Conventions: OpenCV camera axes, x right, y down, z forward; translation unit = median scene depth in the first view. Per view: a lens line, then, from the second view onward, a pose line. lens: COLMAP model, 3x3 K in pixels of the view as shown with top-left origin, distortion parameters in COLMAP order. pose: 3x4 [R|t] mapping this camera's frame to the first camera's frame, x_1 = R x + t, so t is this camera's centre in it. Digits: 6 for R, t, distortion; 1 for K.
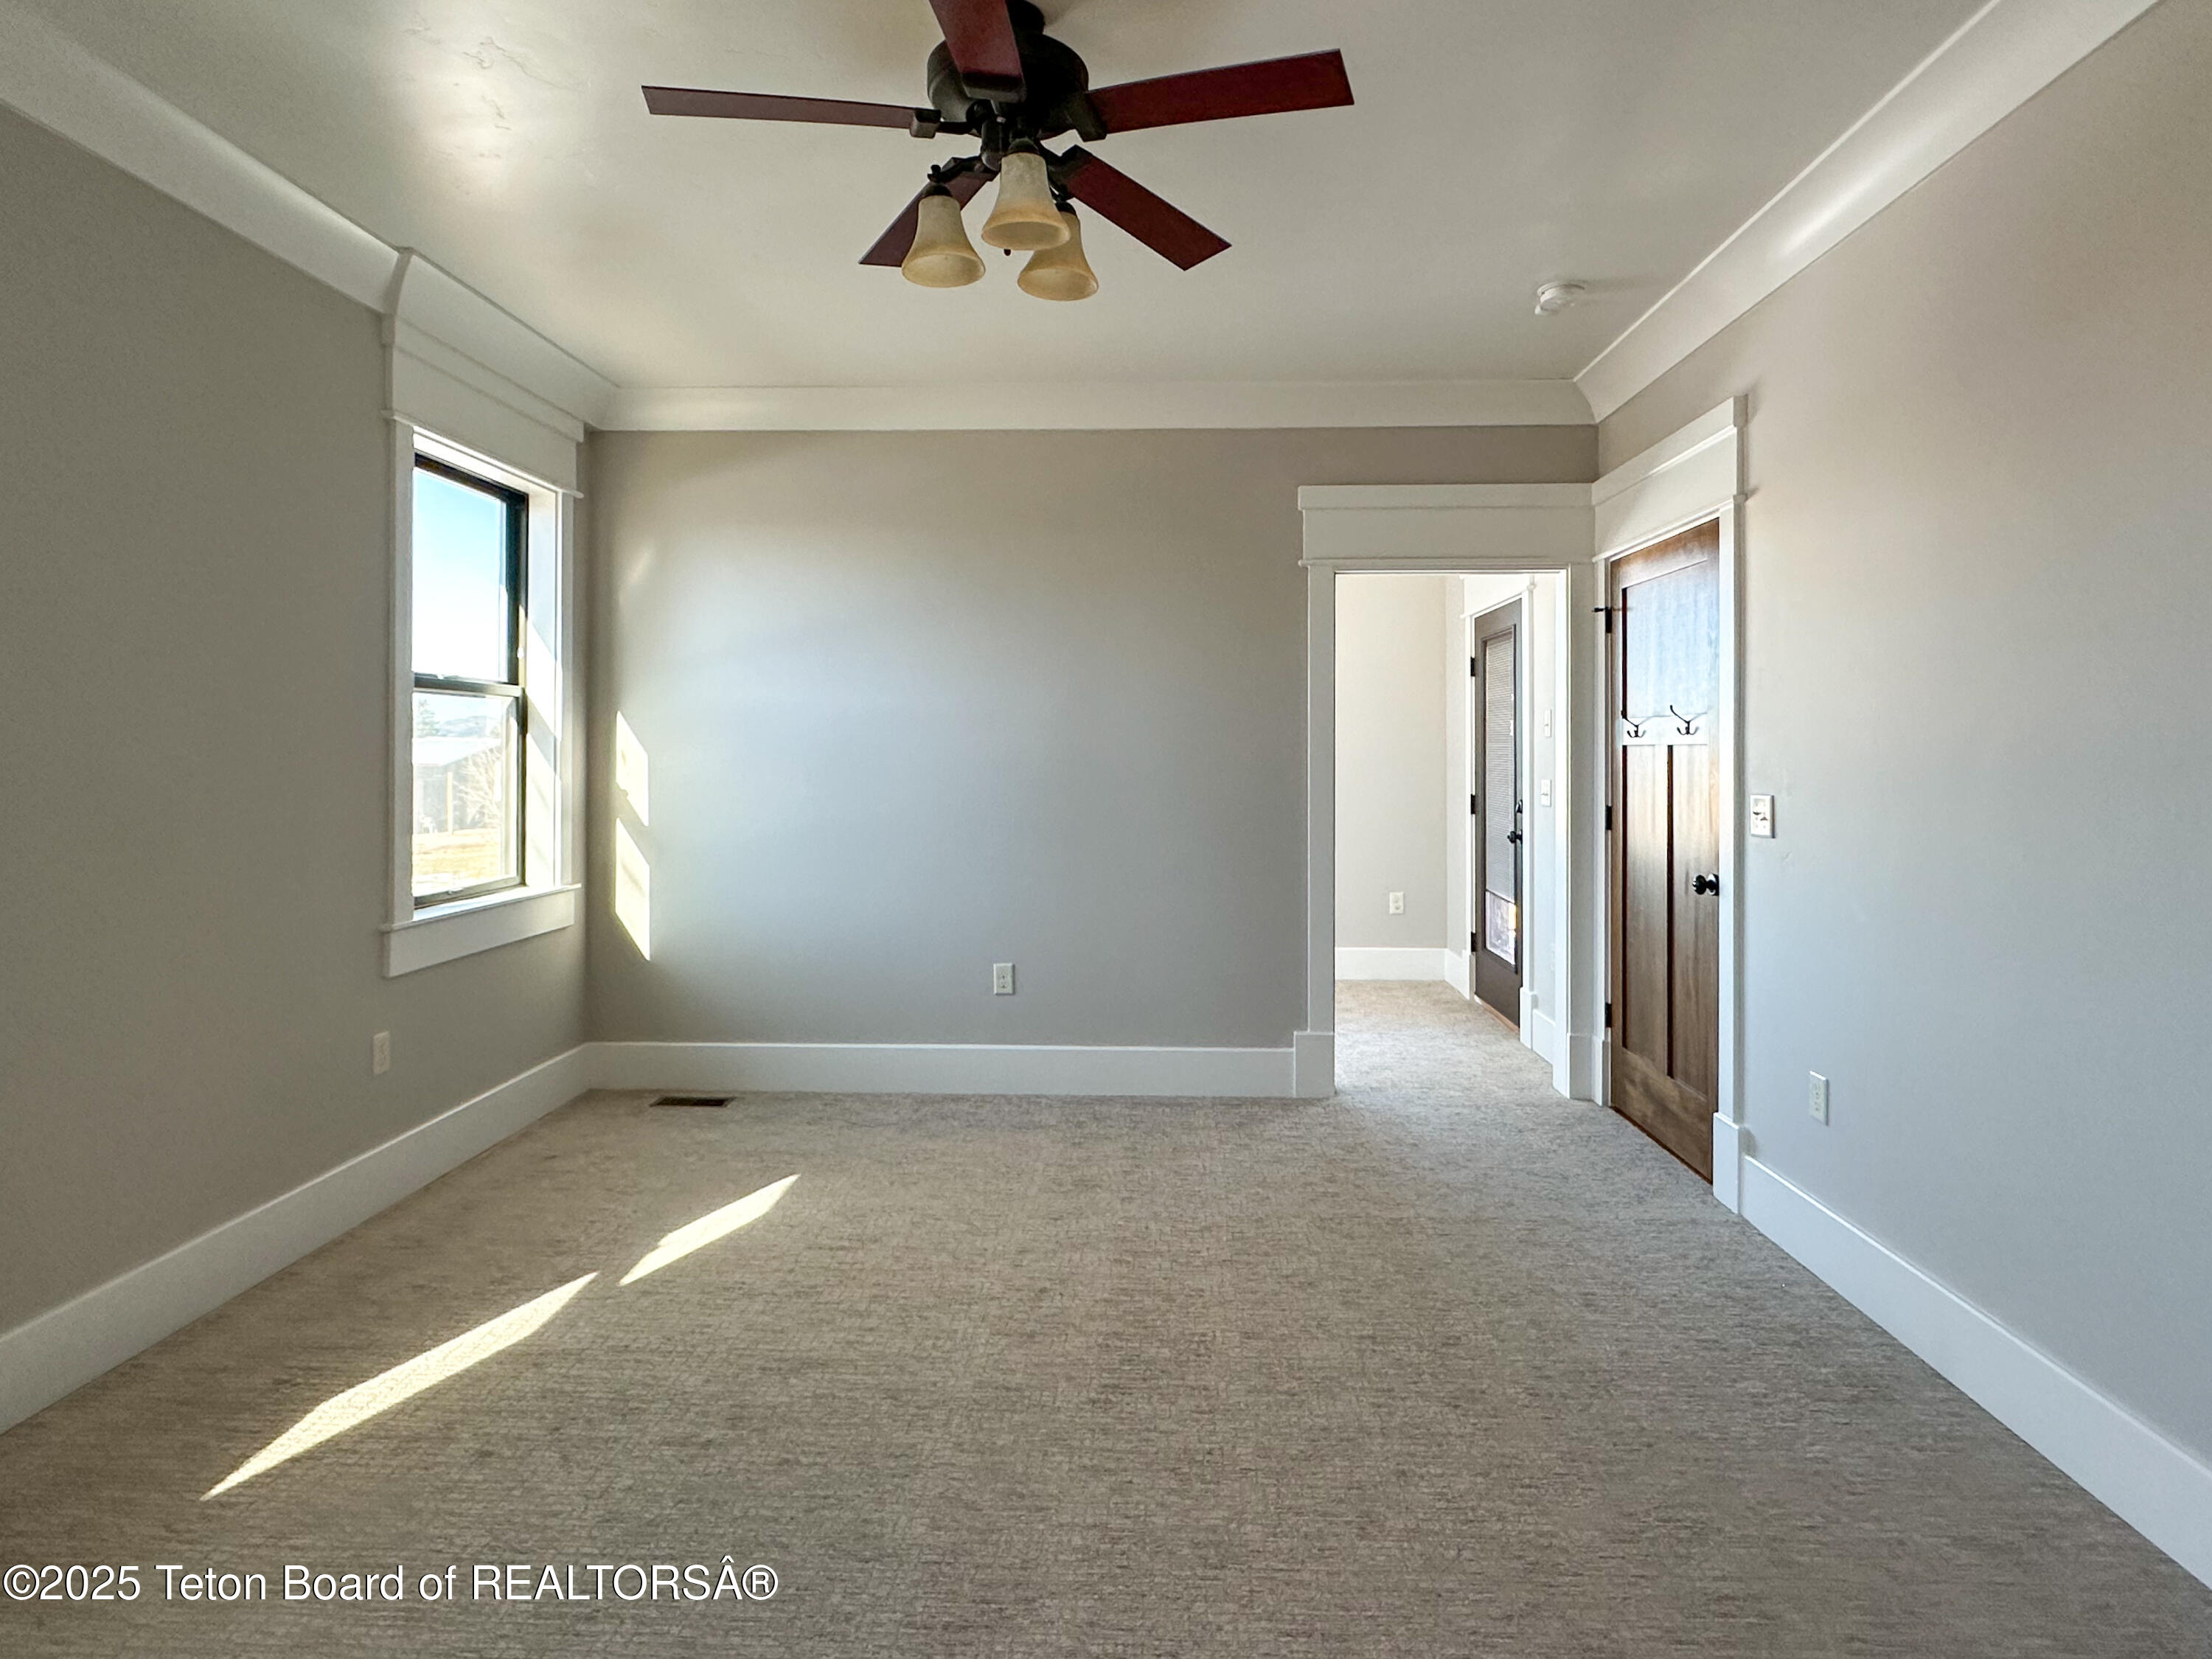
lens RADIAL K [[1201.2, 0, 1110.2], [0, 1201.2, 741.6], [0, 0, 1]] dist [0.000625, 0.000396]
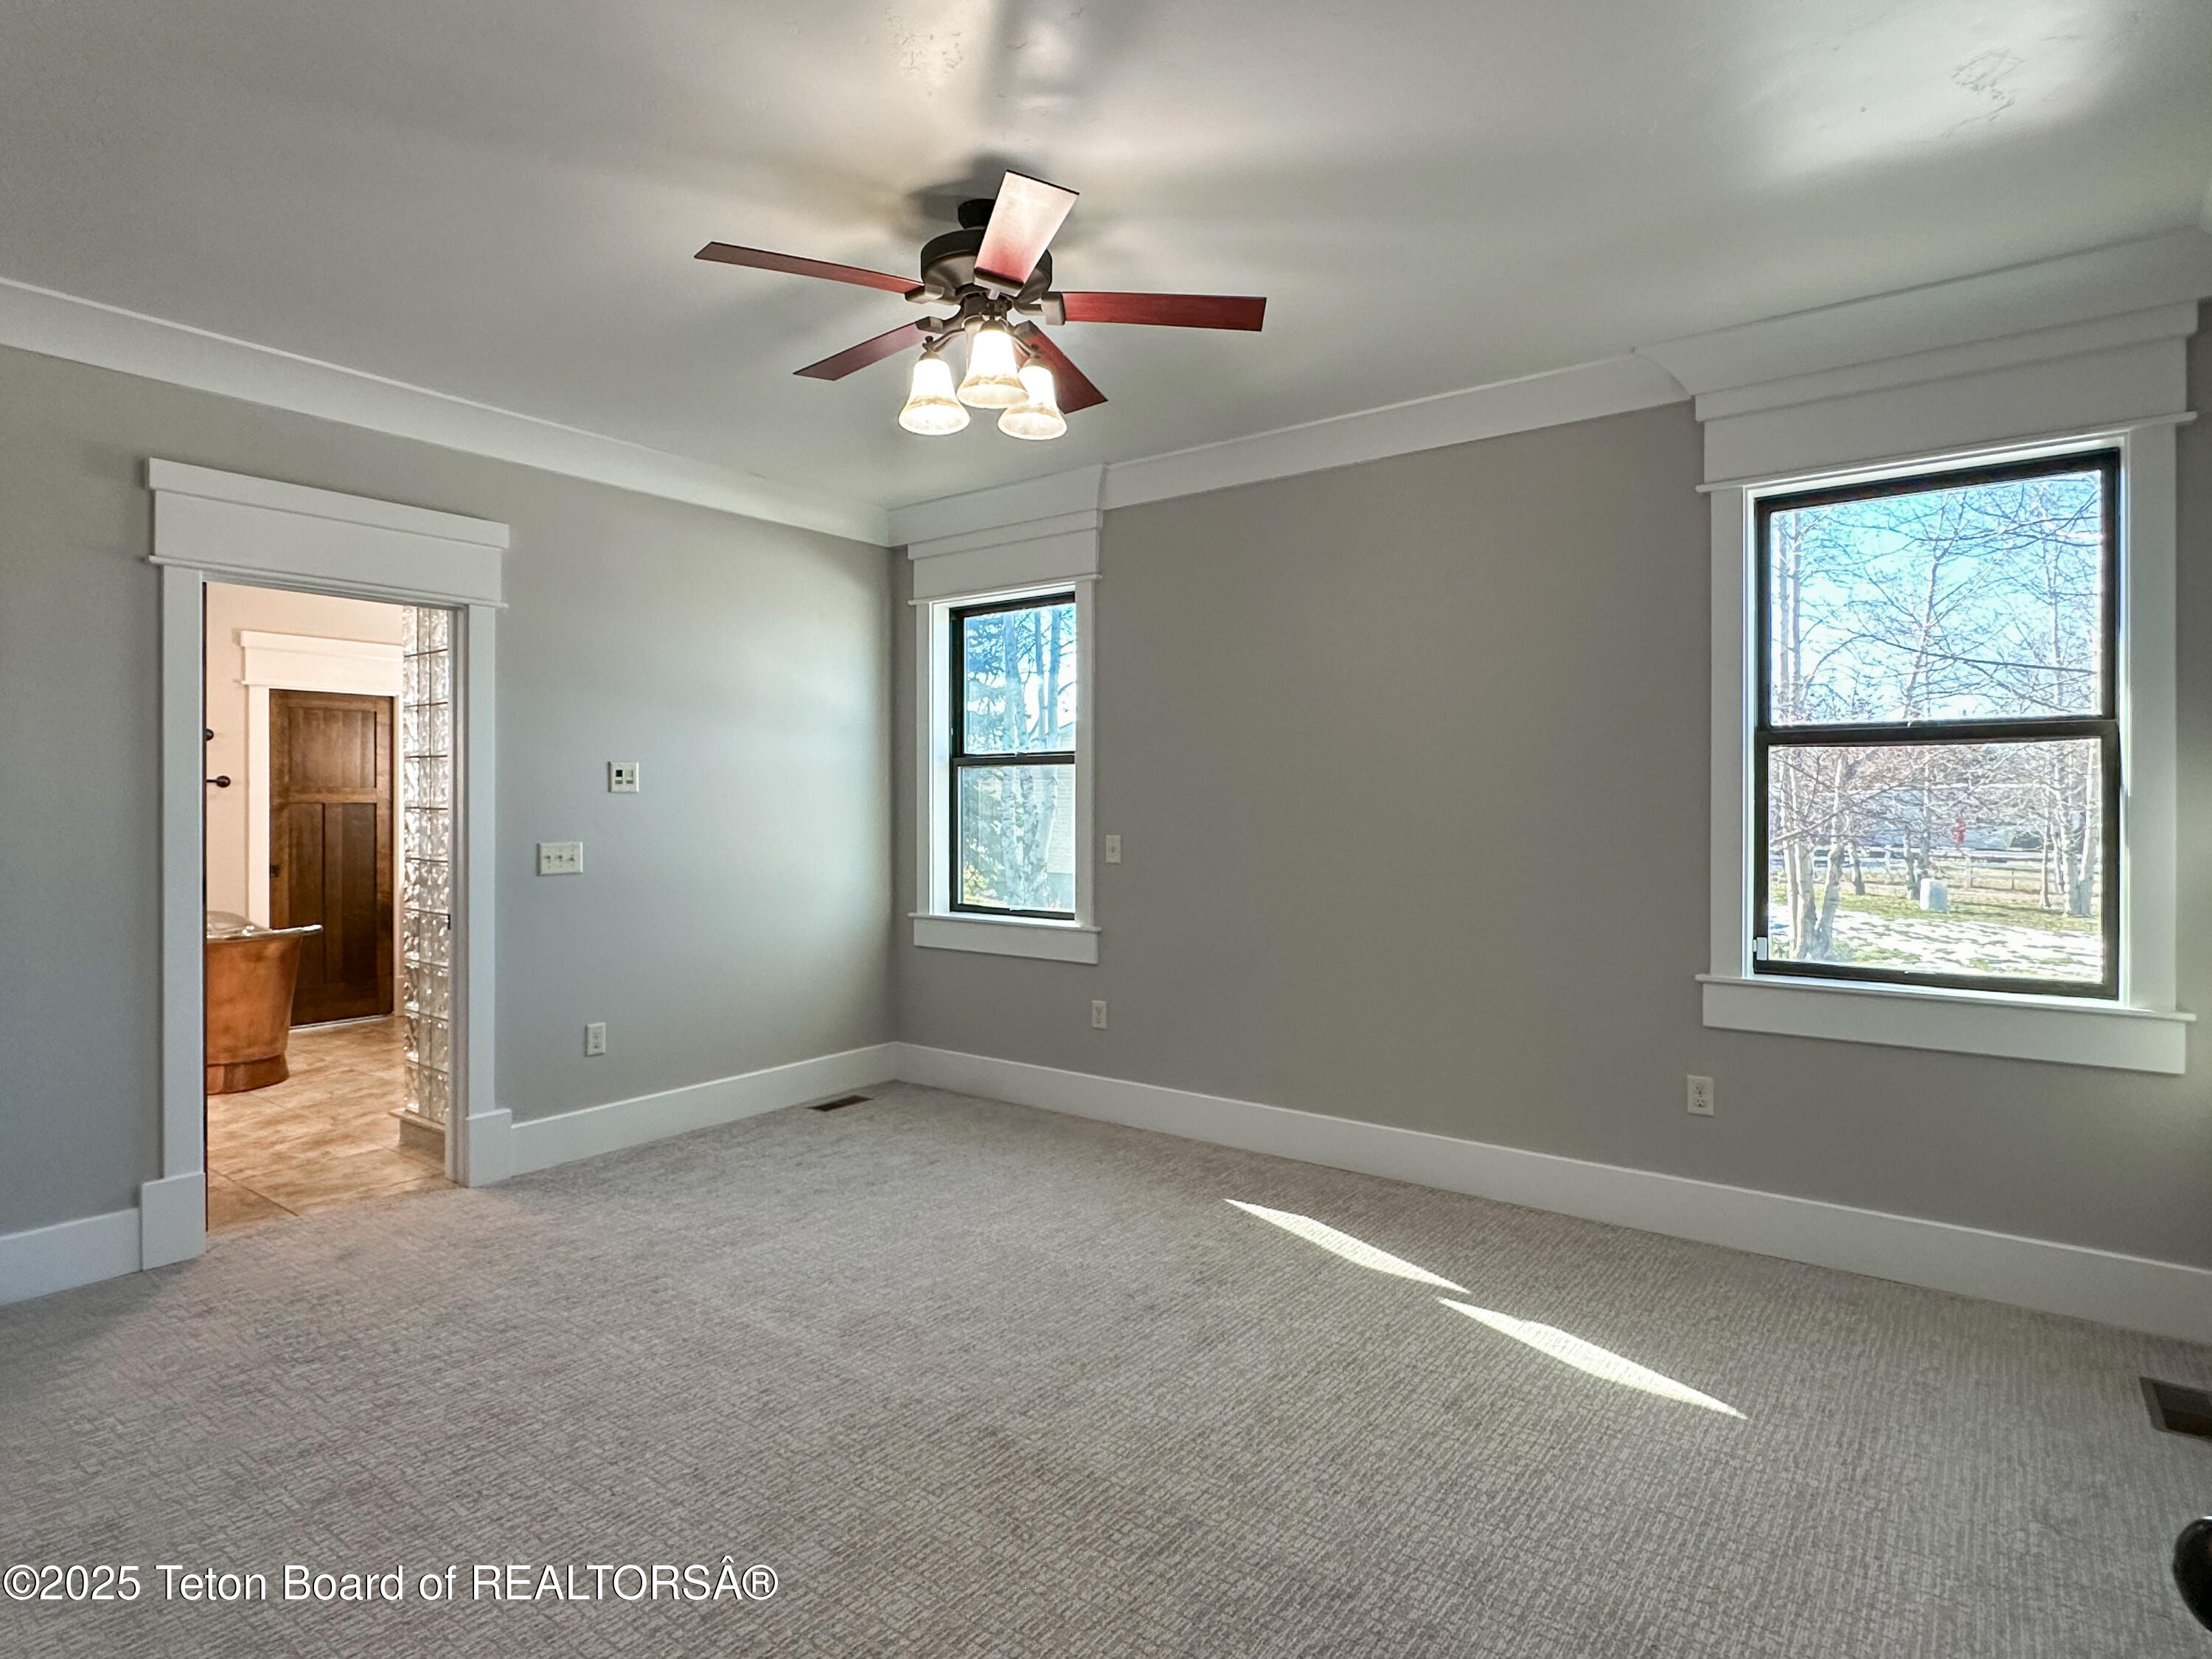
lens RADIAL K [[1177.6, 0, 1111.2], [0, 1177.6, 801.7], [0, 0, 1]] dist [0.001790, 0.001311]
pose [[-0.559411, -0.002047, -0.828888, 0.574680], [0.004616, 0.999974, -0.005584, 0.005811], [0.828878, -0.006950, -0.559386, 1.215625]]
